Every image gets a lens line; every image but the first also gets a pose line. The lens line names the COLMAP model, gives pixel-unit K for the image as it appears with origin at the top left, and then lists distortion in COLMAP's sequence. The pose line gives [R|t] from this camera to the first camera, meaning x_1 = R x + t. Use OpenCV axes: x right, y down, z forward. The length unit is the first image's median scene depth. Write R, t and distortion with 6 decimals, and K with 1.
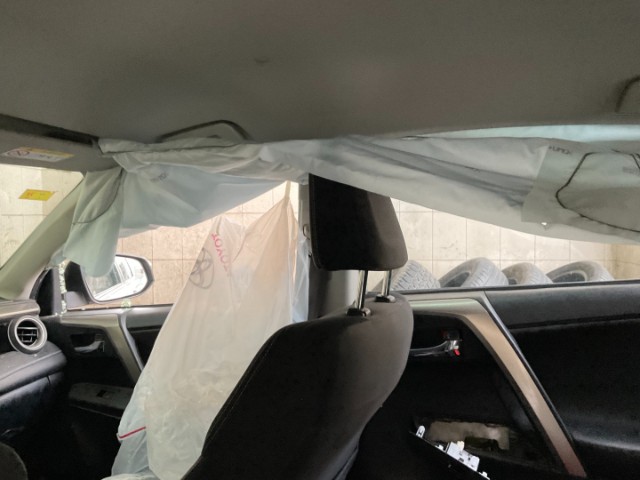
lens RADIAL K [[536.3, 0, 320.0], [0, 536.3, 240.0], [0, 0, 1]] dist [0.078301, -0.132676]
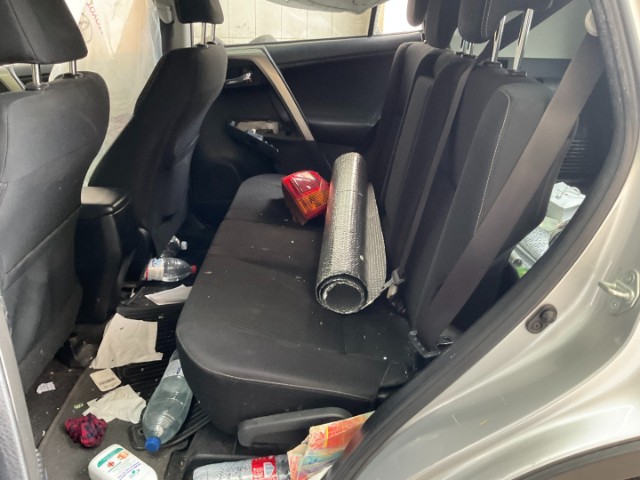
lens RADIAL K [[536.3, 0, 320.0], [0, 536.3, 240.0], [0, 0, 1]] dist [0.078301, -0.132676]
pose [[0.930976, -0.115145, 0.346446, -0.215783], [-0.018991, 0.932401, 0.360927, 0.050794], [-0.364585, -0.342594, 0.865856, -0.824801]]
